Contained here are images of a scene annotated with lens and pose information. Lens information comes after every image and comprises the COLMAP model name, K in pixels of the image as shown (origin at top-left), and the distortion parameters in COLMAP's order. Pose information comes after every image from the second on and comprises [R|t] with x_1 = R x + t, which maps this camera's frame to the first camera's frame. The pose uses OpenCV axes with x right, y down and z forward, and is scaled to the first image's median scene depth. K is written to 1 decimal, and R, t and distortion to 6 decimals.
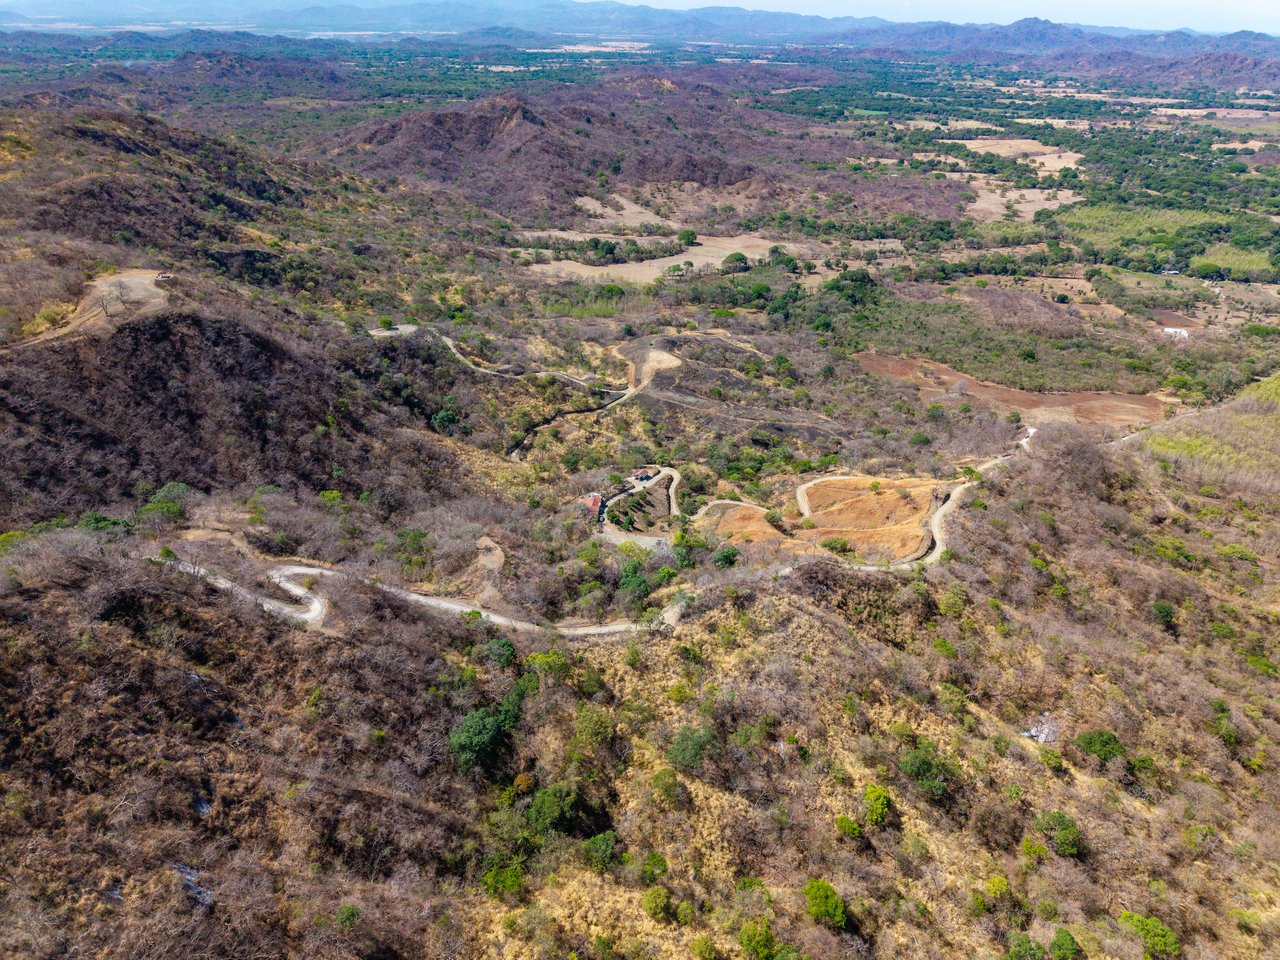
lens RADIAL K [[870.6, 0, 651.8], [0, 870.6, 478.0], [0, 0, 1]] dist [0.044913, -0.050151]
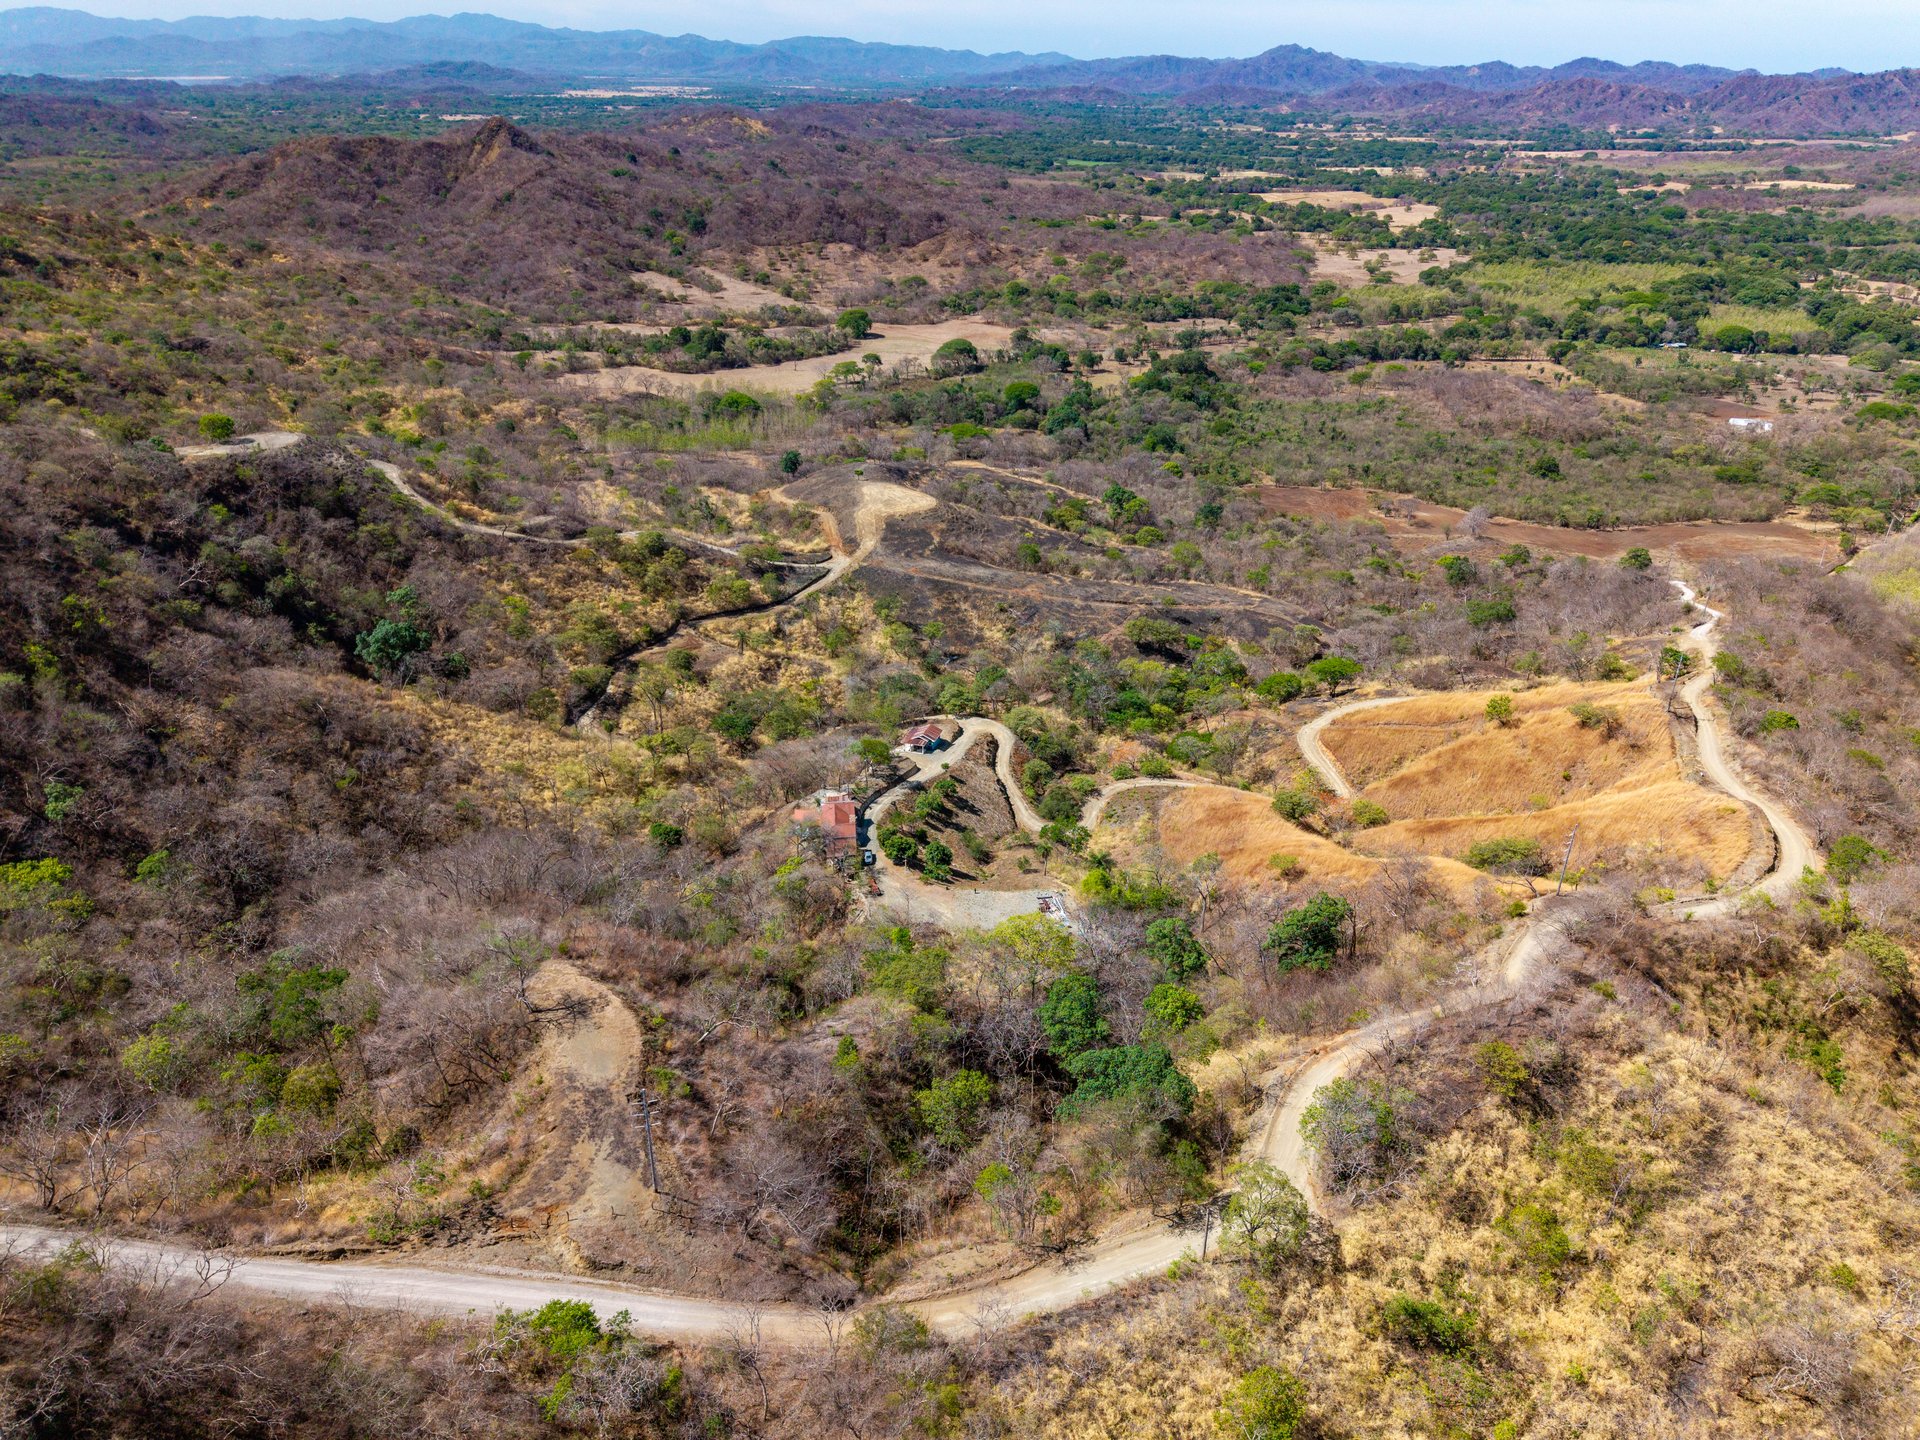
lens RADIAL K [[1312.0, 0, 999.4], [0, 1312.0, 766.7], [0, 0, 1]] dist [0.023144, -0.018034]
pose [[0.979604, -0.097114, 0.175911, -0.065520], [0.098966, 0.995089, -0.001766, 0.010673], [-0.174876, 0.019139, 0.984404, 0.303564]]
